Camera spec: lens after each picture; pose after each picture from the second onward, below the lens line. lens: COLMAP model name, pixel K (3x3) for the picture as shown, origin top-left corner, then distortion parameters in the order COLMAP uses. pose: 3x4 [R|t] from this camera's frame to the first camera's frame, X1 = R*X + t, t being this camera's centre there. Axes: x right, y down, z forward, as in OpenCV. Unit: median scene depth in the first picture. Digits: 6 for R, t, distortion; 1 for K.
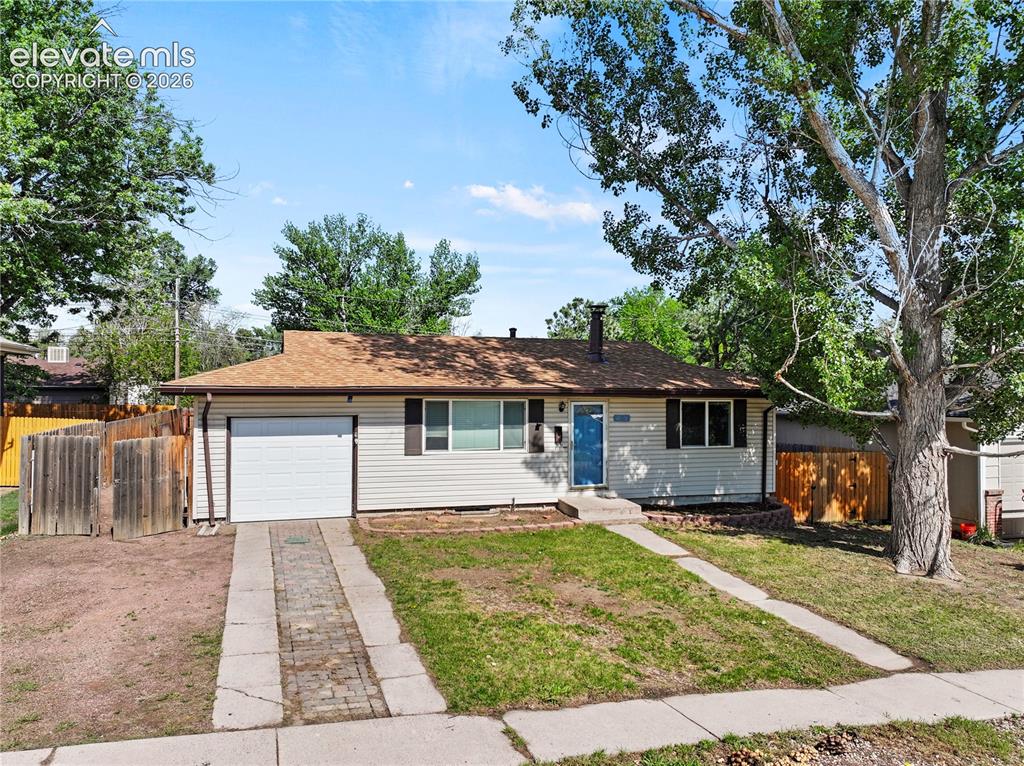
lens RADIAL K [[745.4, 0, 513.9], [0, 745.4, 390.2], [0, 0, 1]] dist [-0.000177, 0.008096]
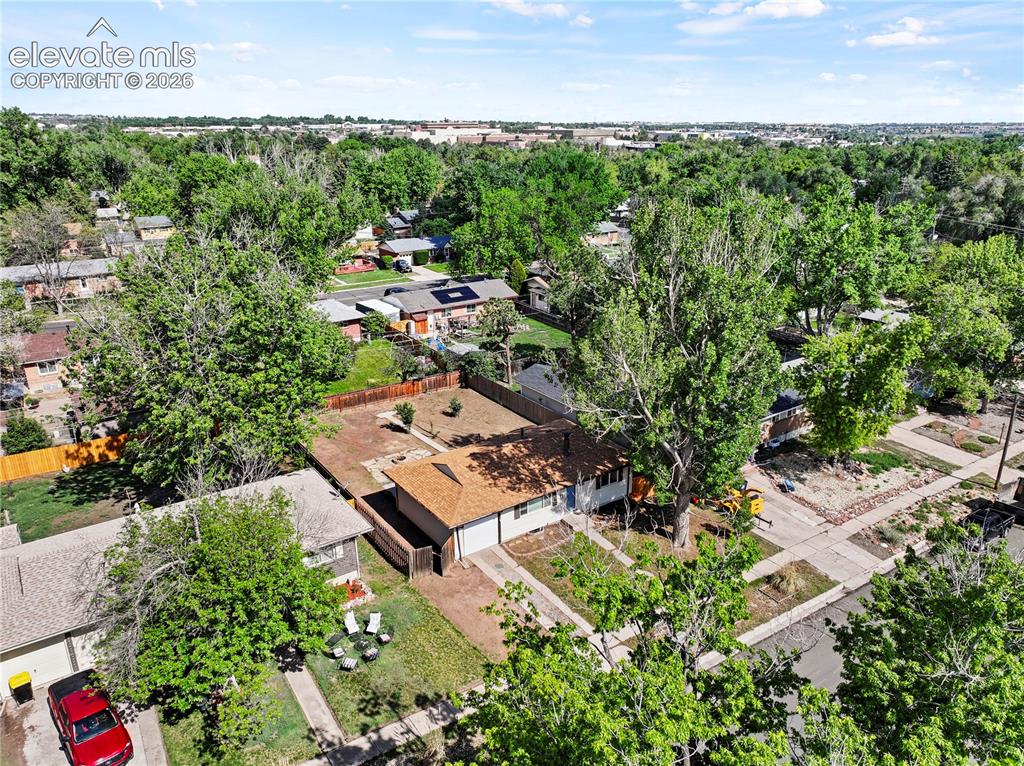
lens RADIAL K [[721.7, 0, 512.0], [0, 721.7, 383.0], [0, 0, 1]] dist [0.004523, 0.004102]
pose [[0.962388, -0.107154, 0.249655, -0.837753], [0.016891, 0.940754, 0.338670, -1.413514], [-0.271154, -0.321715, 0.907180, -1.383498]]
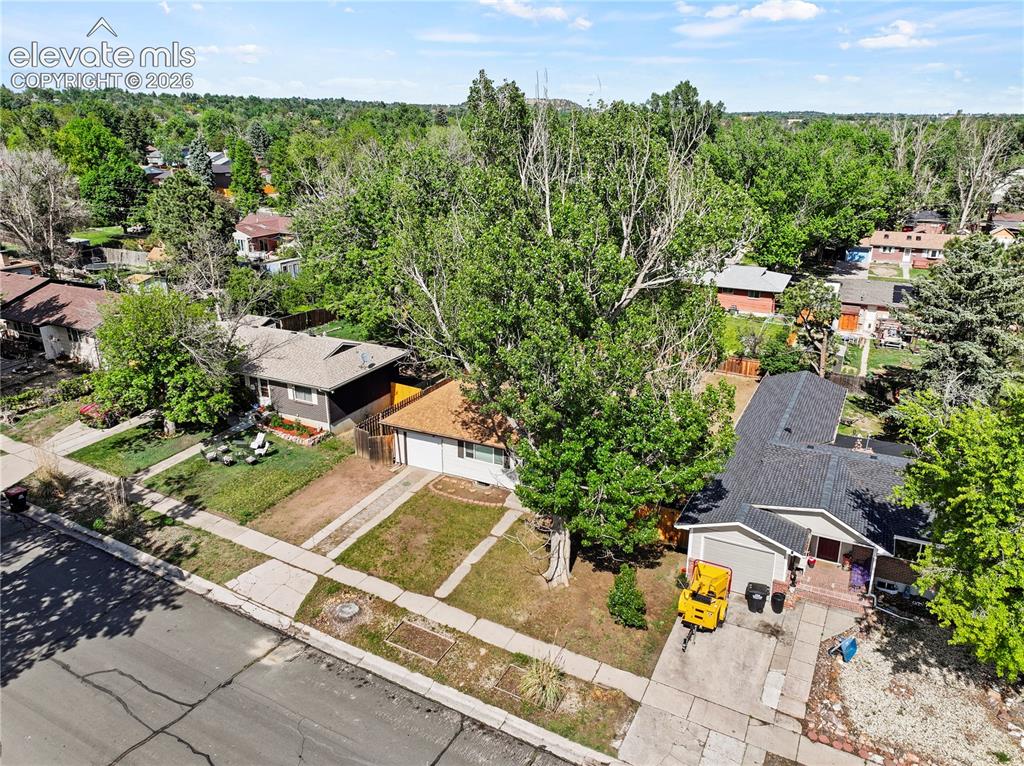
lens RADIAL K [[721.7, 0, 512.0], [0, 721.7, 383.0], [0, 0, 1]] dist [0.004523, 0.004102]
pose [[0.700126, 0.229747, -0.676048, 1.729490], [0.005242, 0.945140, 0.326623, -1.038780], [0.714000, -0.232221, 0.660513, -0.479942]]
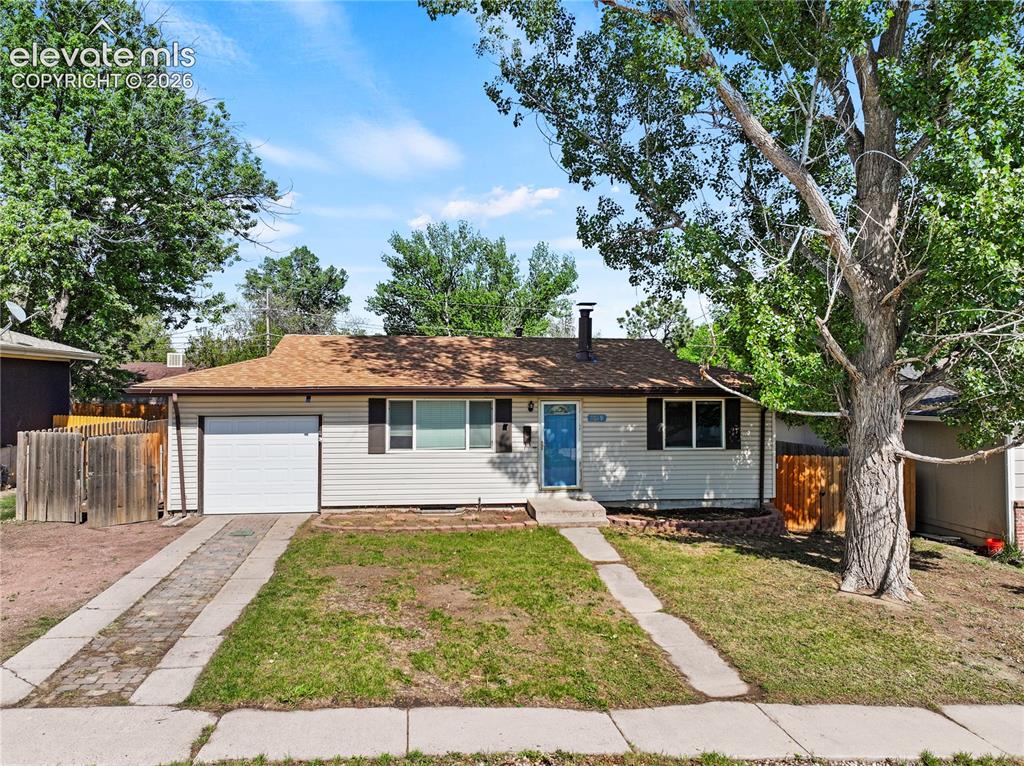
lens RADIAL K [[736.0, 0, 512.0], [0, 736.0, 383.0], [0, 0, 1]] dist [0.000449, 0.005261]
pose [[0.982113, -0.006303, -0.188185, 0.259497], [0.004409, 0.999935, -0.010481, 0.001581], [0.188239, 0.009464, 0.982078, 0.043277]]
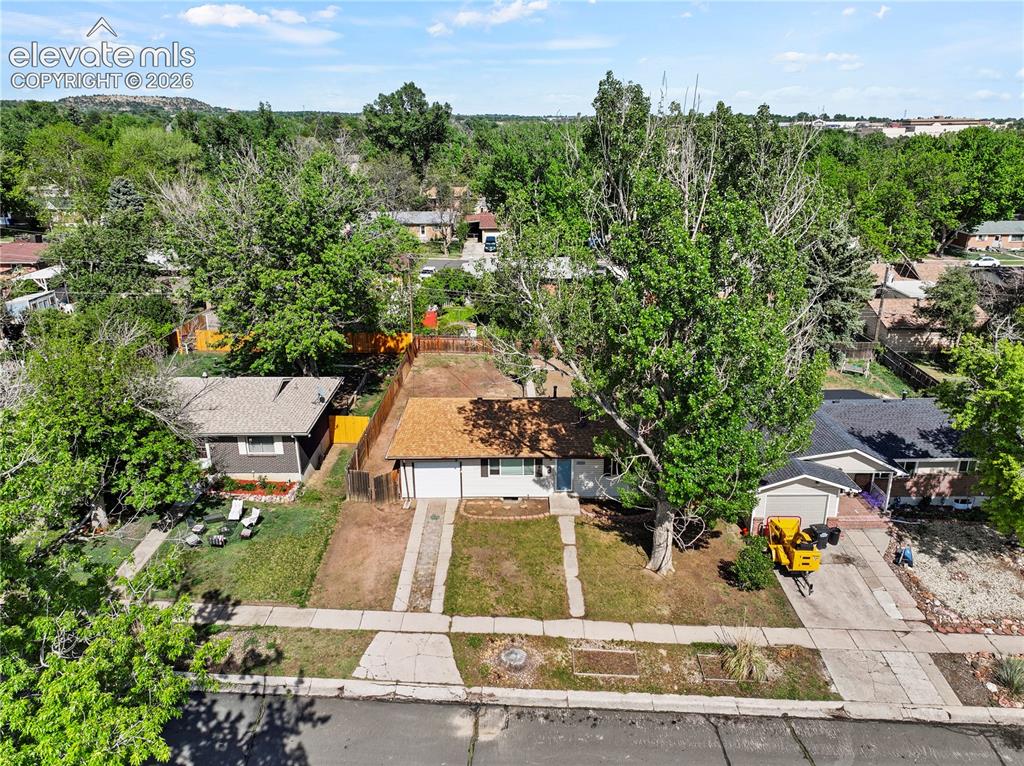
lens RADIAL K [[721.7, 0, 512.0], [0, 721.7, 383.0], [0, 0, 1]] dist [0.004523, 0.004102]
pose [[0.946460, 0.096179, -0.308161, 0.697617], [0.011694, 0.943745, 0.330467, -1.058336], [0.322609, -0.316378, 0.892092, -1.049560]]
